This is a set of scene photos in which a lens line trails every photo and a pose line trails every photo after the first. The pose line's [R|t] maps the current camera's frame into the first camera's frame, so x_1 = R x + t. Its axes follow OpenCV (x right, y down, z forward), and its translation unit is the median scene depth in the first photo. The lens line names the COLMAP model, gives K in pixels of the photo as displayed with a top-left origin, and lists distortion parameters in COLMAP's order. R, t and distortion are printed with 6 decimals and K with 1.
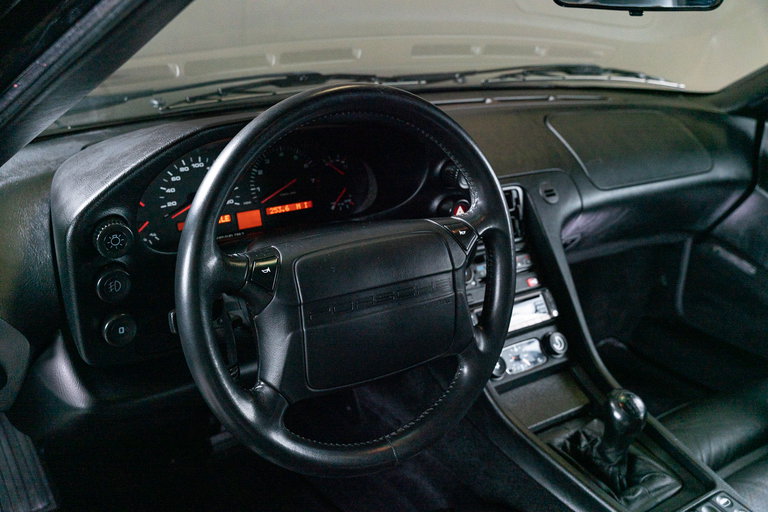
lens RADIAL K [[776.6, 0, 384.0], [0, 776.6, 256.0], [0, 0, 1]] dist [0.002949, 0.009669]
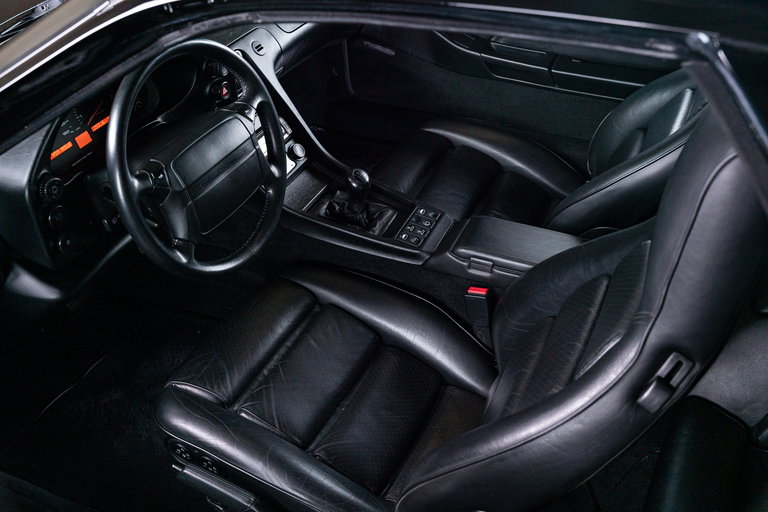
lens RADIAL K [[777.6, 0, 383.5], [0, 777.6, 251.0], [0, 0, 1]] dist [0.004625, 0.002596]
pose [[0.863881, -0.360712, 0.351562, -0.250248], [0.251335, 0.913562, 0.319743, -0.161704], [-0.436509, -0.187860, 0.879868, -0.453369]]
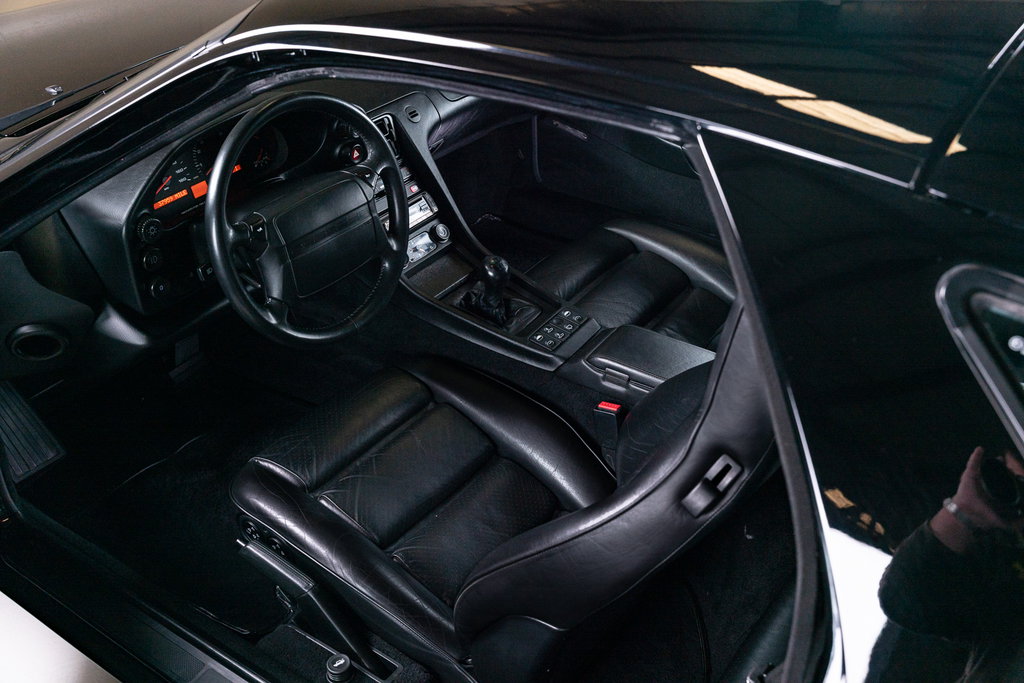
lens RADIAL K [[1035.4, 0, 512.0], [0, 1035.4, 341.5], [0, 0, 1]] dist [0.002949, 0.009669]
pose [[0.937831, -0.233531, 0.256782, -0.174334], [0.173207, 0.955987, 0.236830, -0.115294], [-0.300787, -0.177630, 0.937003, -0.779715]]
